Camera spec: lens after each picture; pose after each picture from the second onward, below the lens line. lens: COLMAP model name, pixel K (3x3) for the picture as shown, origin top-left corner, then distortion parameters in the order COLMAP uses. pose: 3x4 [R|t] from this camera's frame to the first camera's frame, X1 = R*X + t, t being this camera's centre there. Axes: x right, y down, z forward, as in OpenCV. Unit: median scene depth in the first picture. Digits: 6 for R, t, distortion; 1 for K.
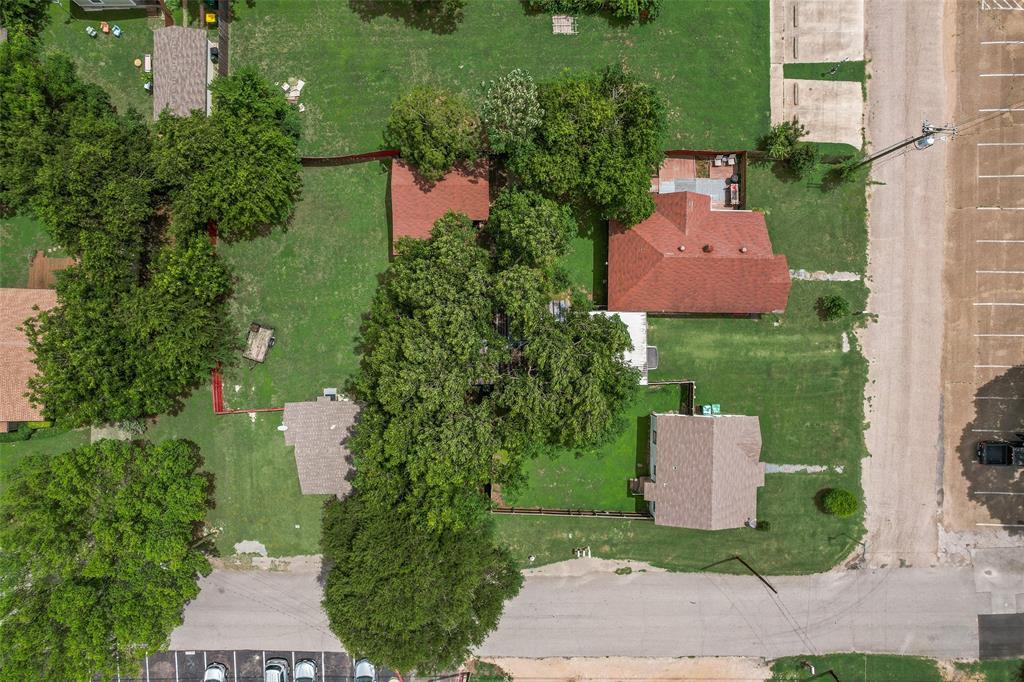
lens RADIAL K [[659.1, 0, 514.5], [0, 659.1, 335.0], [0, 0, 1]] dist [-0.078697, 0.075105]
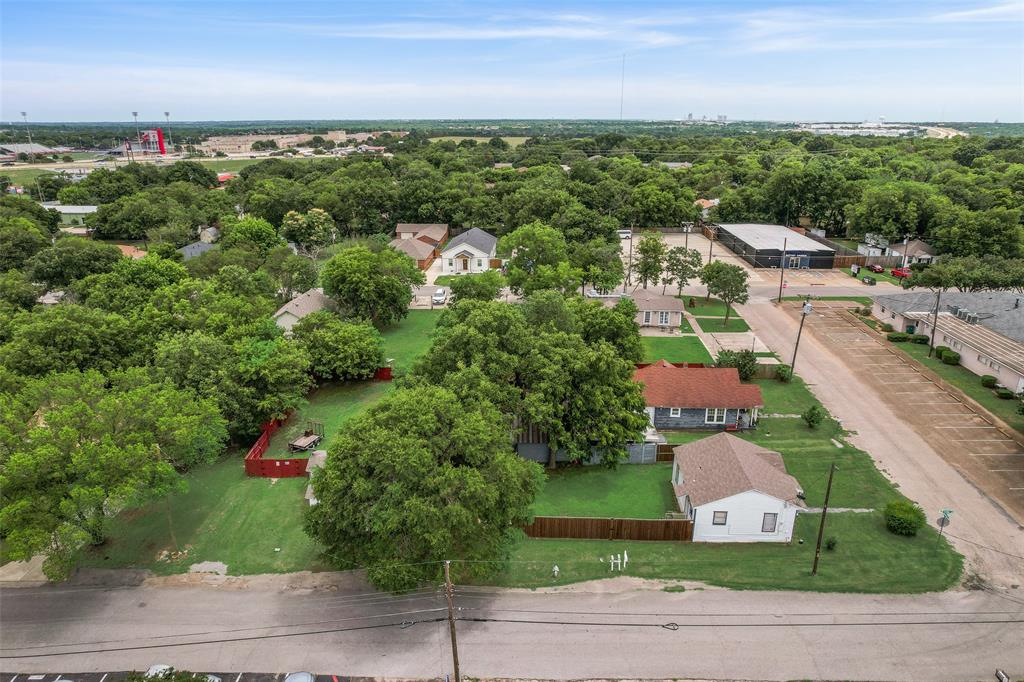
lens RADIAL K [[659.1, 0, 514.5], [0, 659.1, 335.0], [0, 0, 1]] dist [-0.078697, 0.075105]
pose [[0.999287, 0.016052, -0.034177, -0.000647], [-0.037579, 0.334483, -0.941652, 1.002983], [-0.003684, 0.942265, 0.334848, 0.461808]]
